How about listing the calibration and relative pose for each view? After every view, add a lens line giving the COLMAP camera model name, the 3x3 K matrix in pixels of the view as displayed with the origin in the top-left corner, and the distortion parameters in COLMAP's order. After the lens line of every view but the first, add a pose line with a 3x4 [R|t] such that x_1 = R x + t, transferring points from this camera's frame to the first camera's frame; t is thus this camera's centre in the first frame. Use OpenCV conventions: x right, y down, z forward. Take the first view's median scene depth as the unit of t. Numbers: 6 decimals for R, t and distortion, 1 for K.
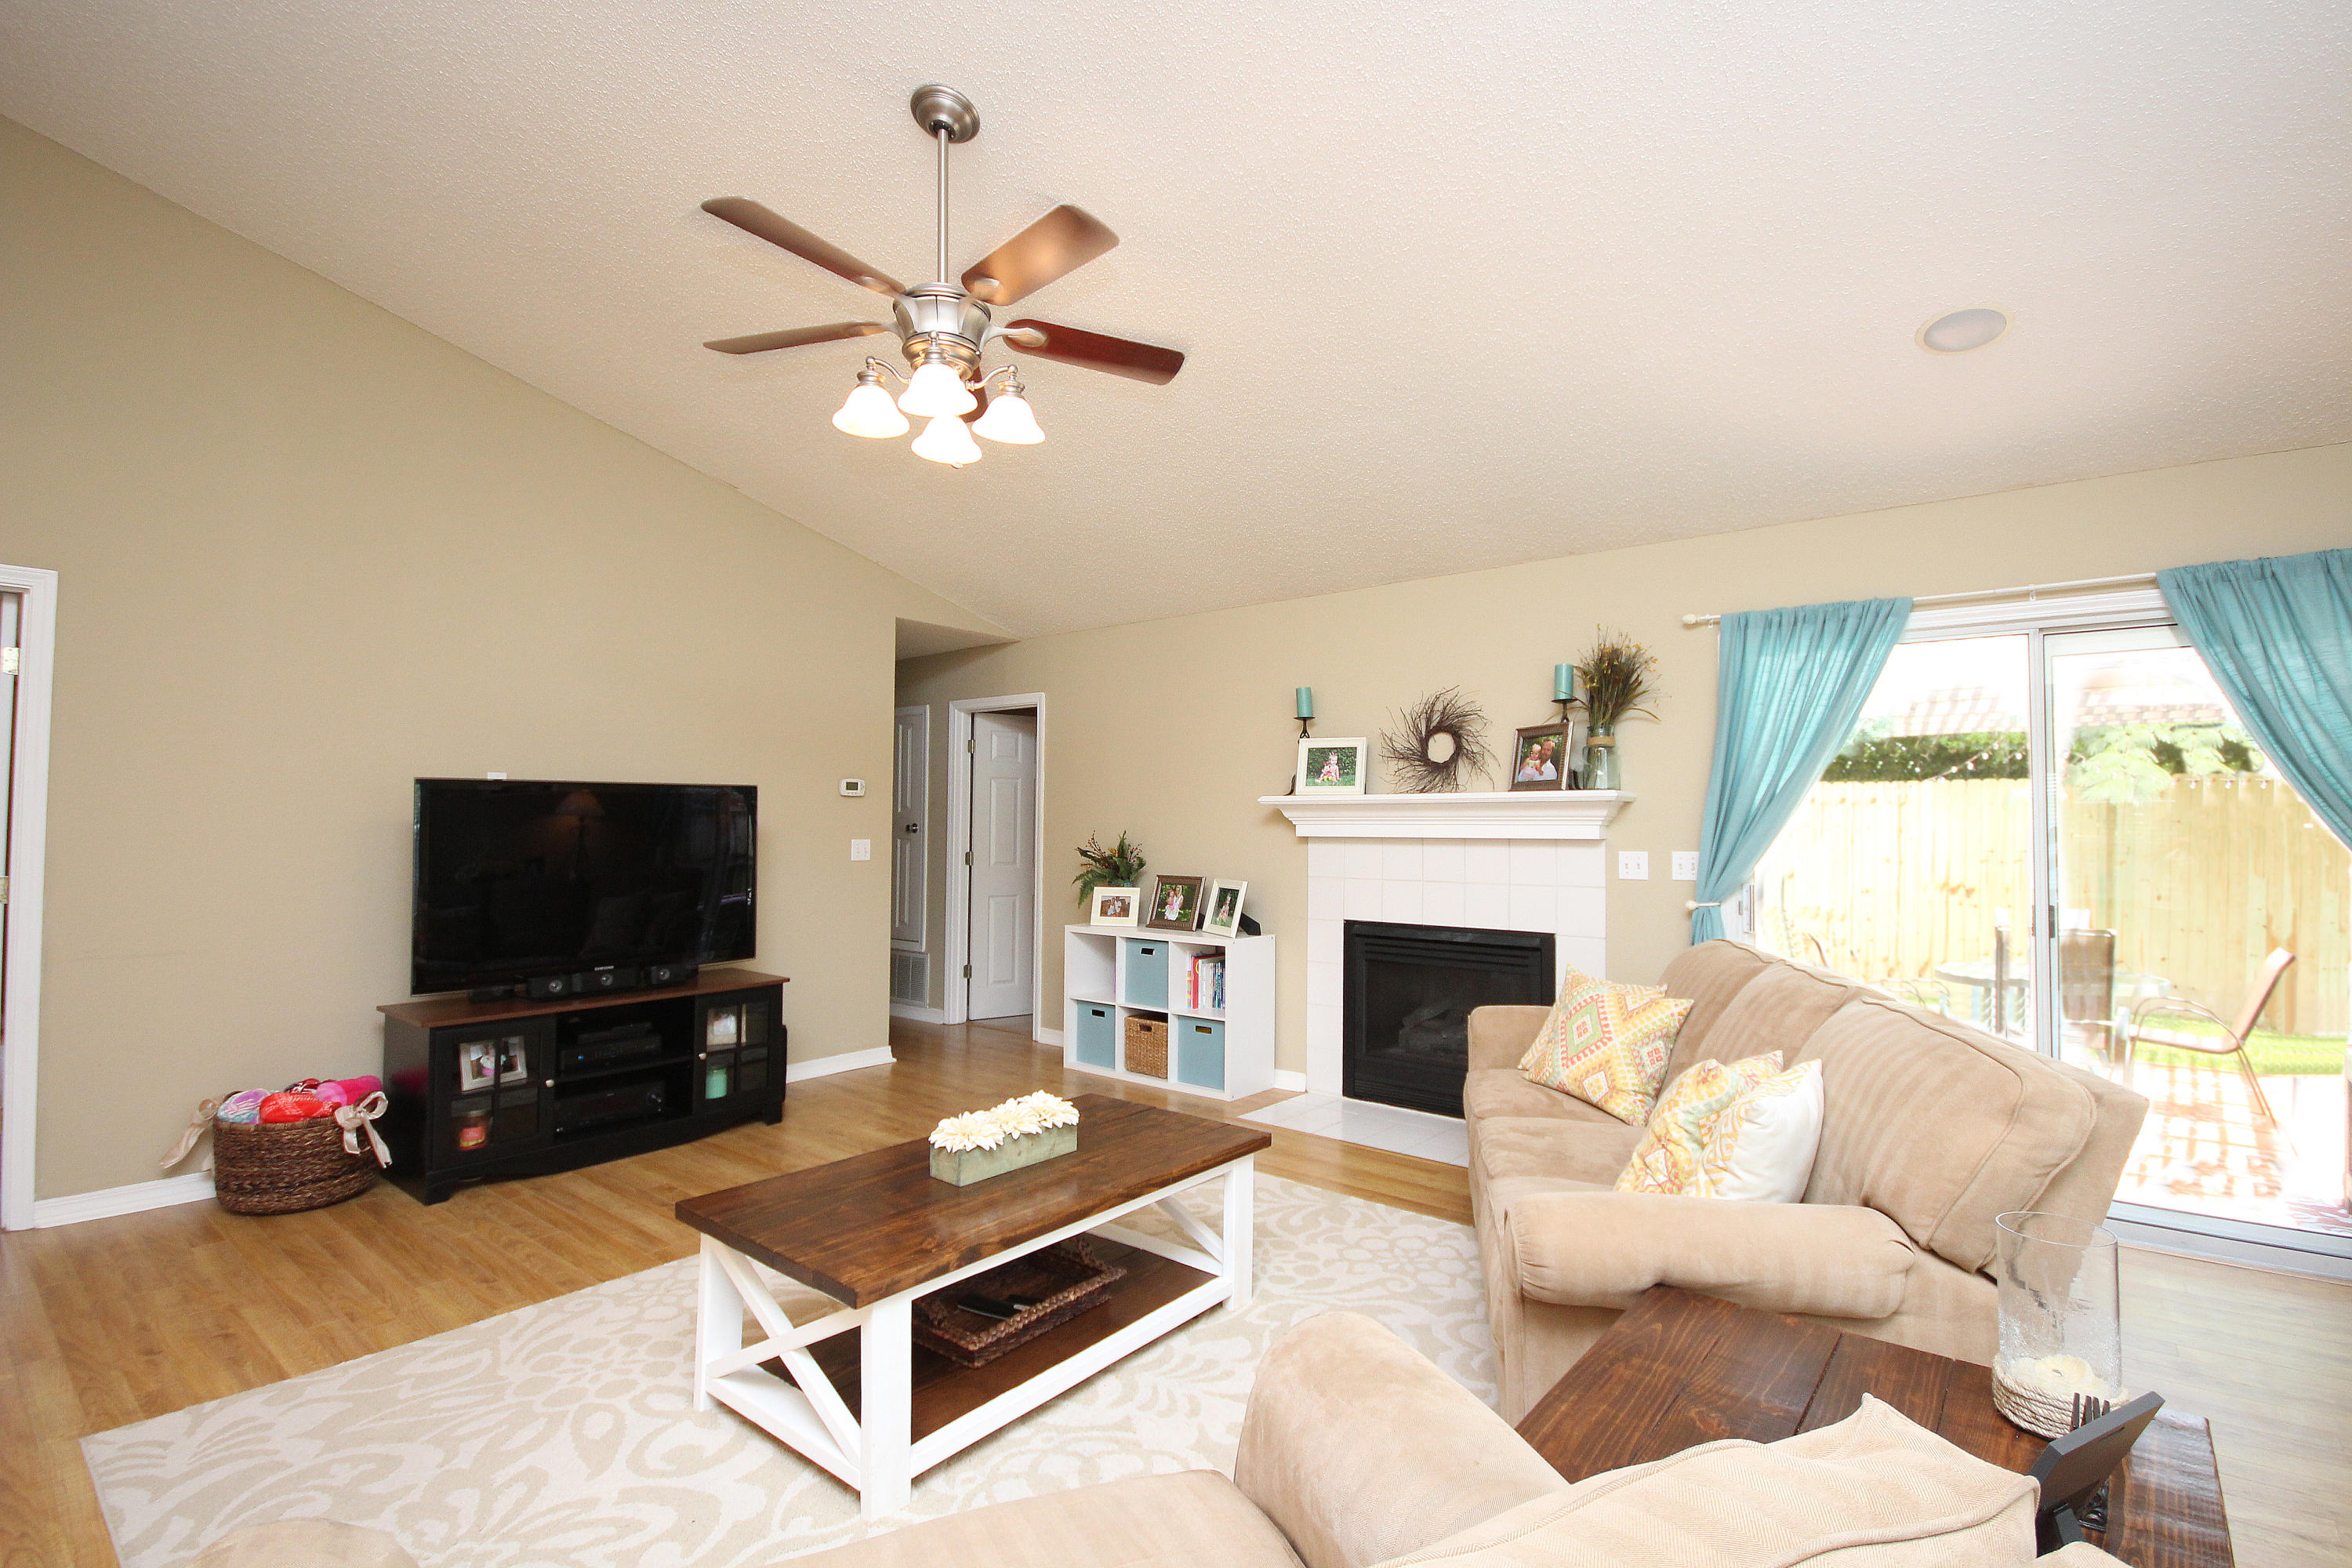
lens RADIAL K [[1082.6, 0, 1199.9], [0, 1082.6, 773.2], [0, 0, 1]] dist [0.005273, -0.011341]
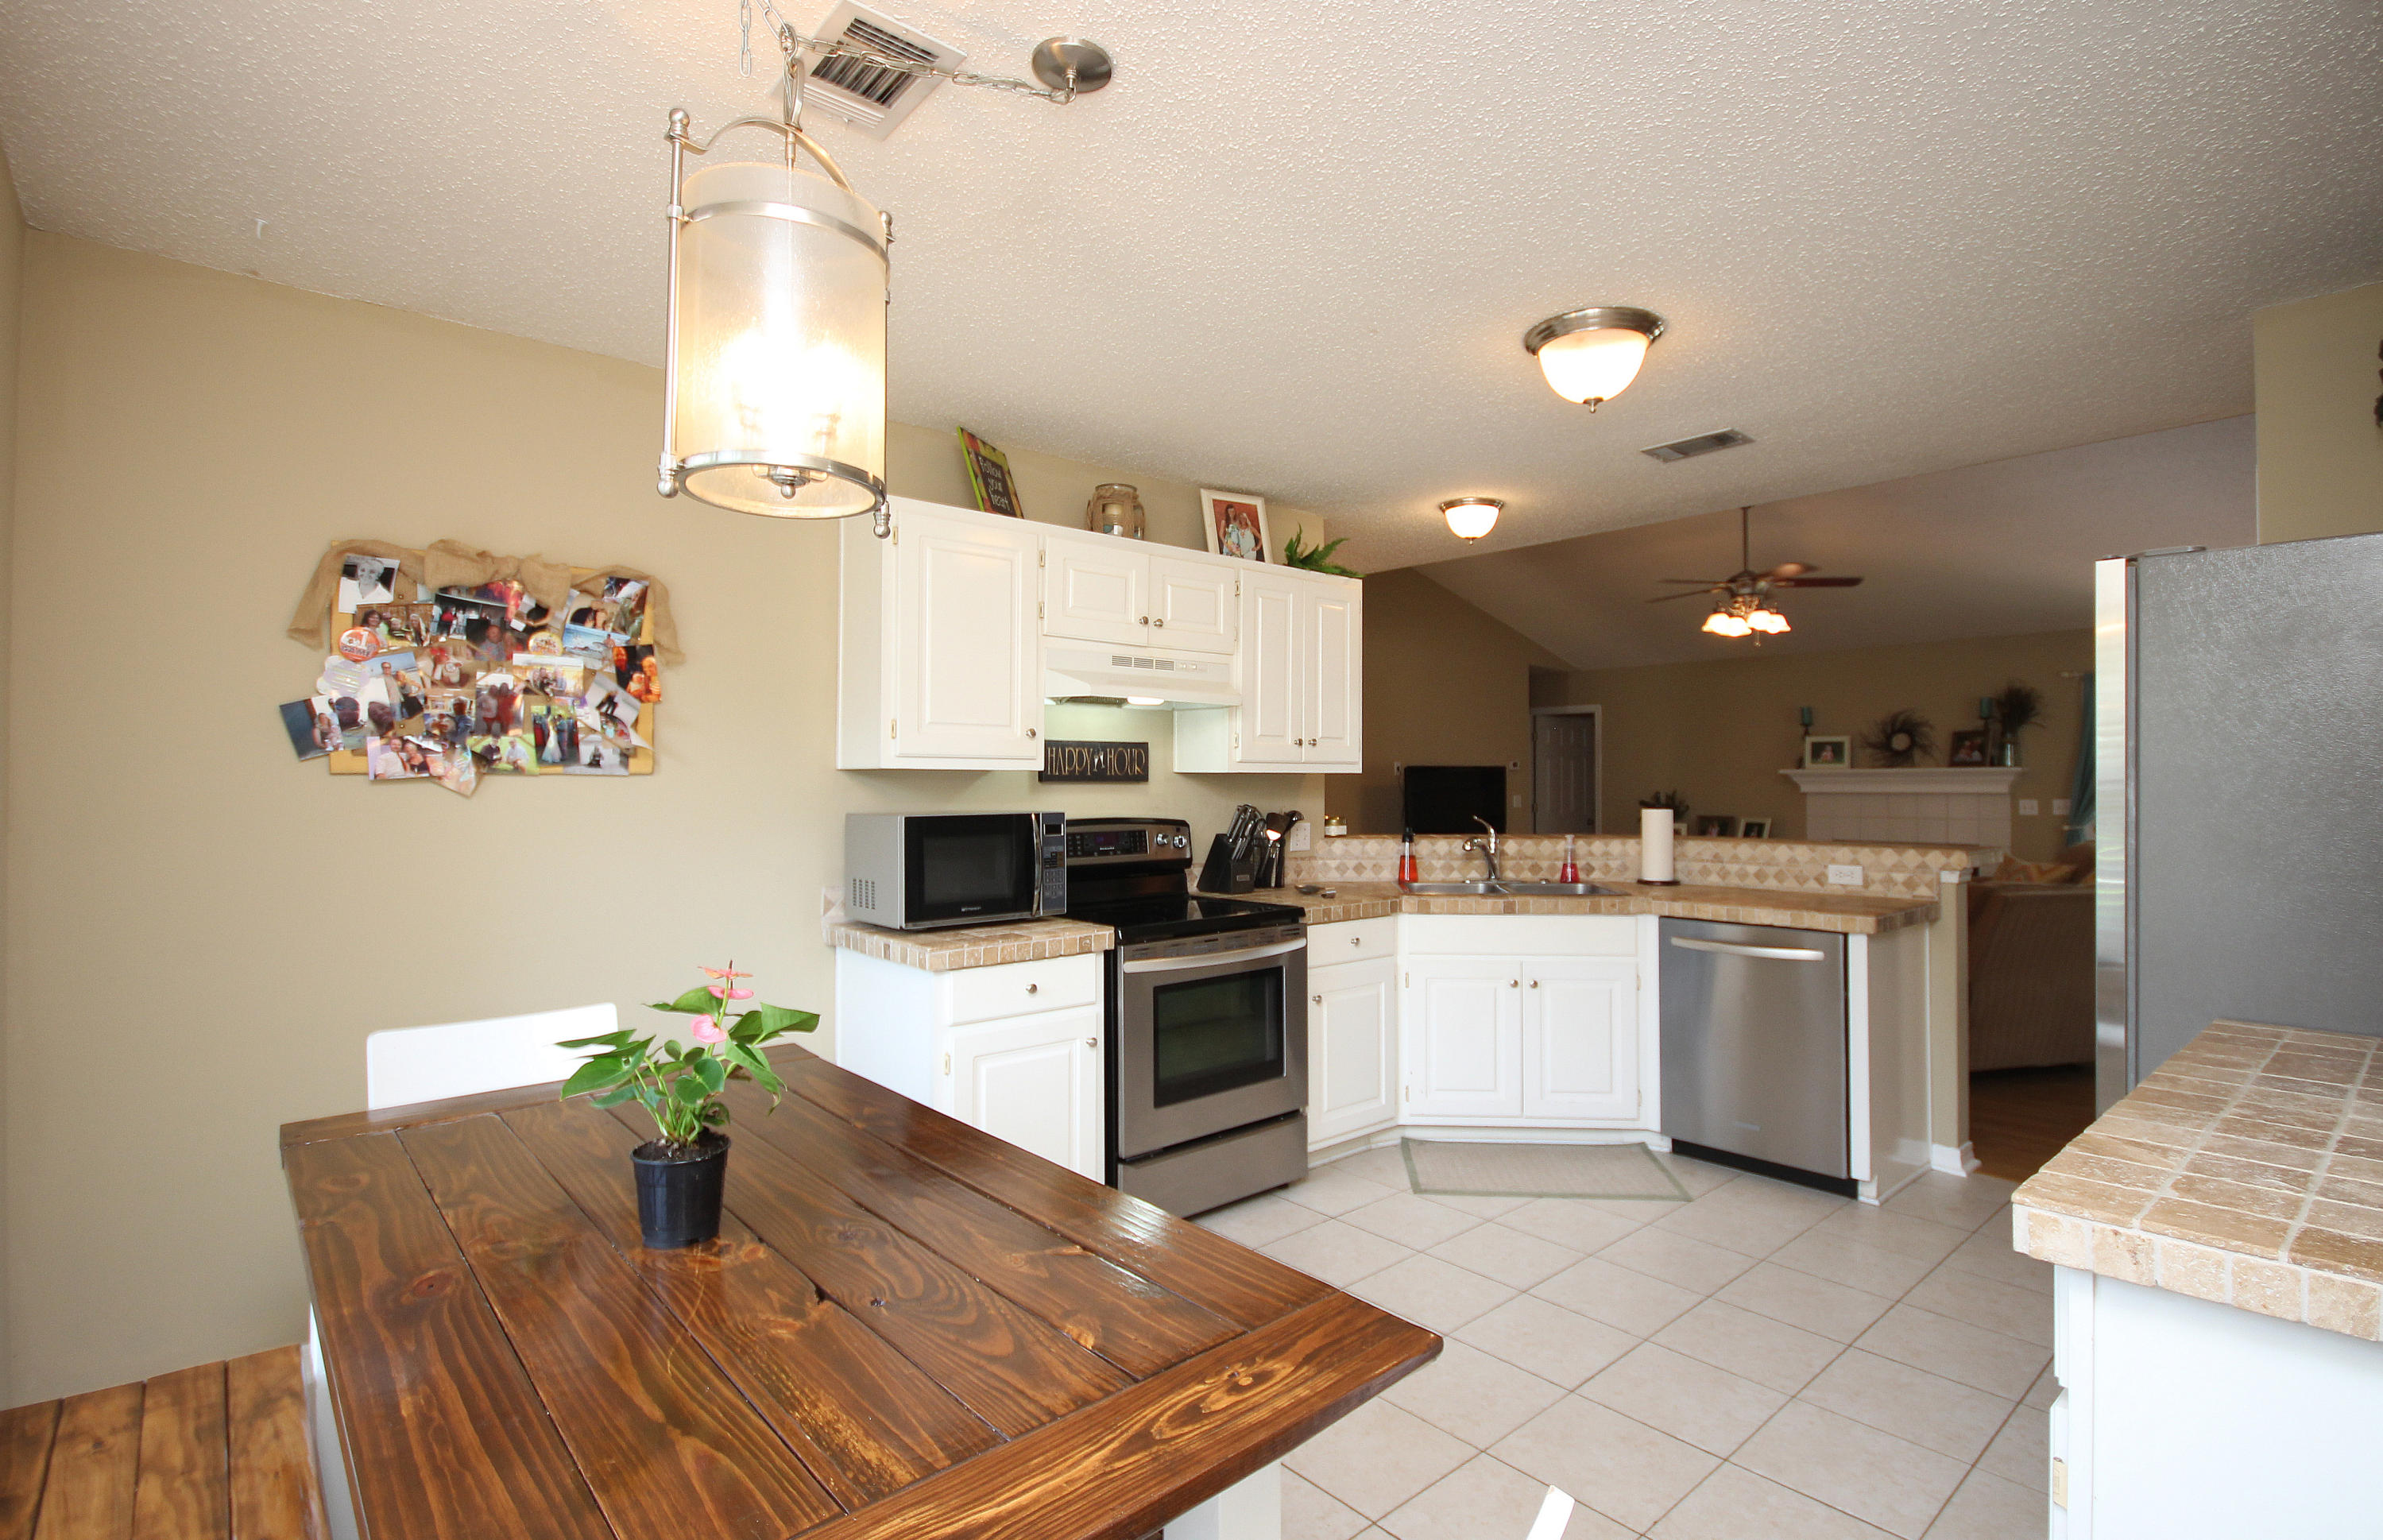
lens RADIAL K [[1130.7, 0, 1207.0], [0, 1130.7, 768.8], [0, 0, 1]] dist [-0.000118, 0.001486]
pose [[0.984778, -0.008507, -0.173610, -0.739614], [0.014128, 0.999414, 0.031169, -0.069003], [0.173243, -0.033147, 0.984321, -1.305950]]
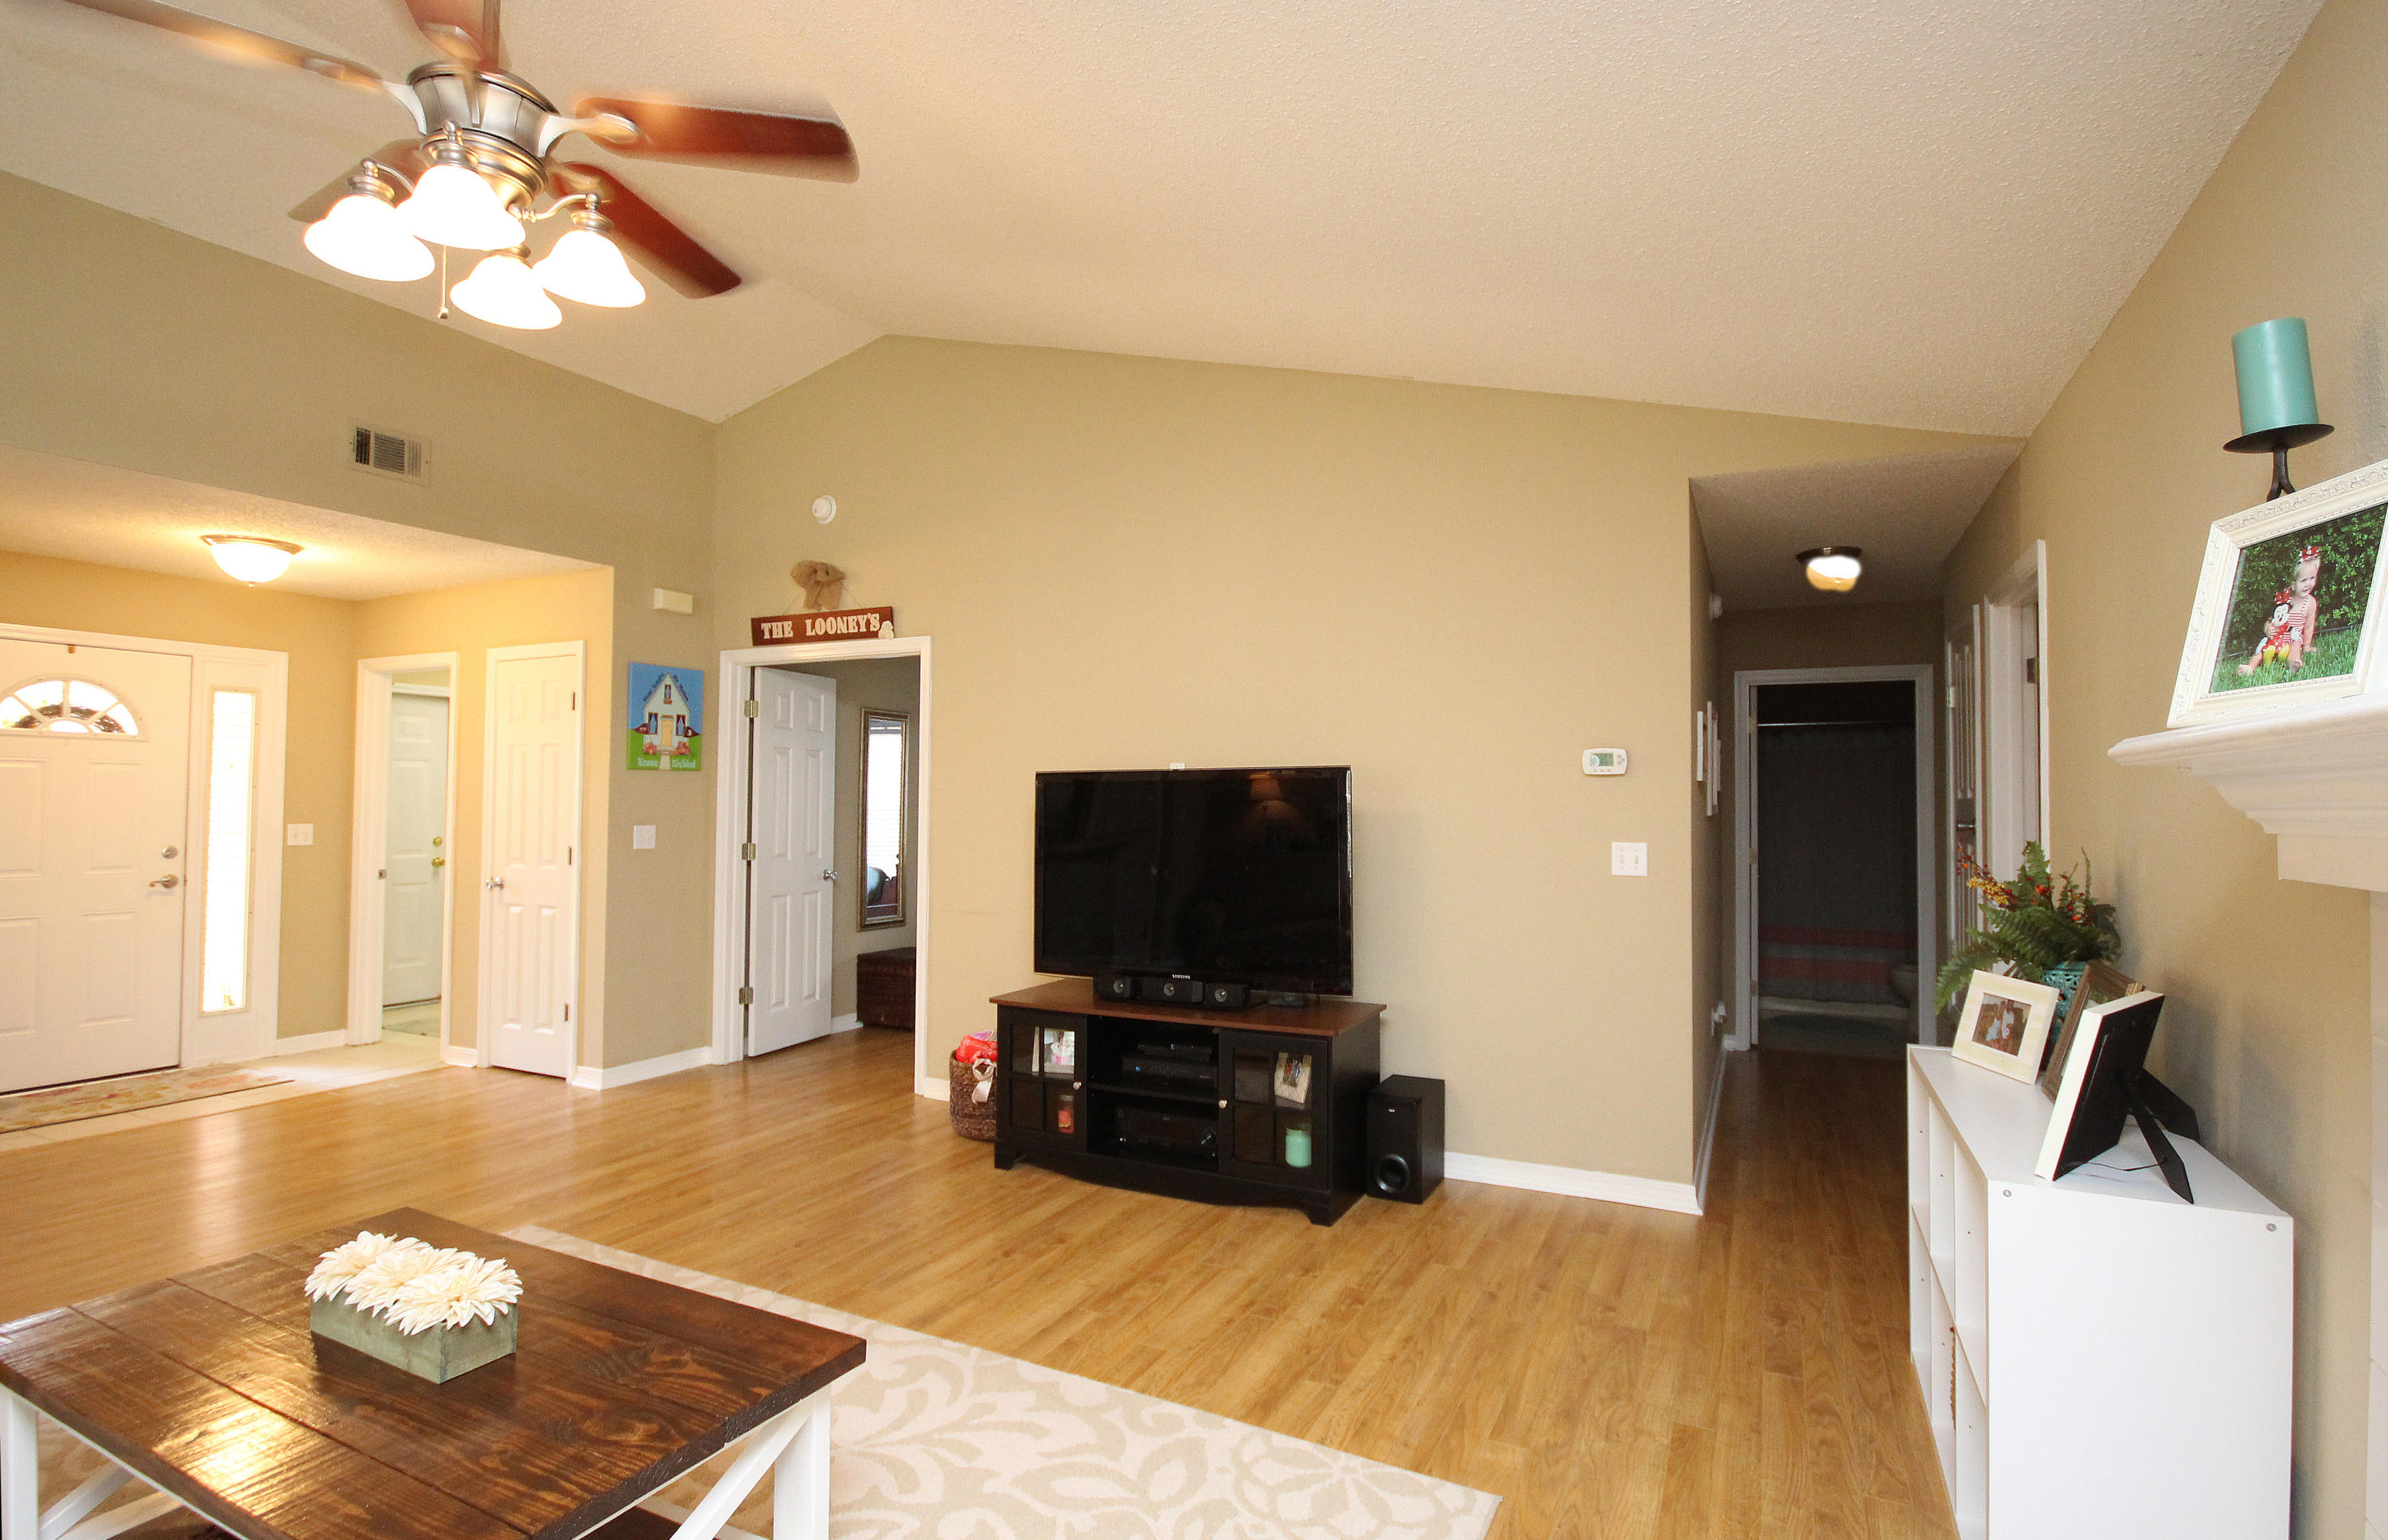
lens RADIAL K [[1115.1, 0, 1232.2], [0, 1115.1, 770.2], [0, 0, 1]] dist [-0.011534, -0.001001]
pose [[0.225954, -0.032555, -0.973594, 0.419759], [0.041453, 0.998857, -0.023779, 0.037402], [0.973256, -0.034985, 0.227045, 0.959231]]
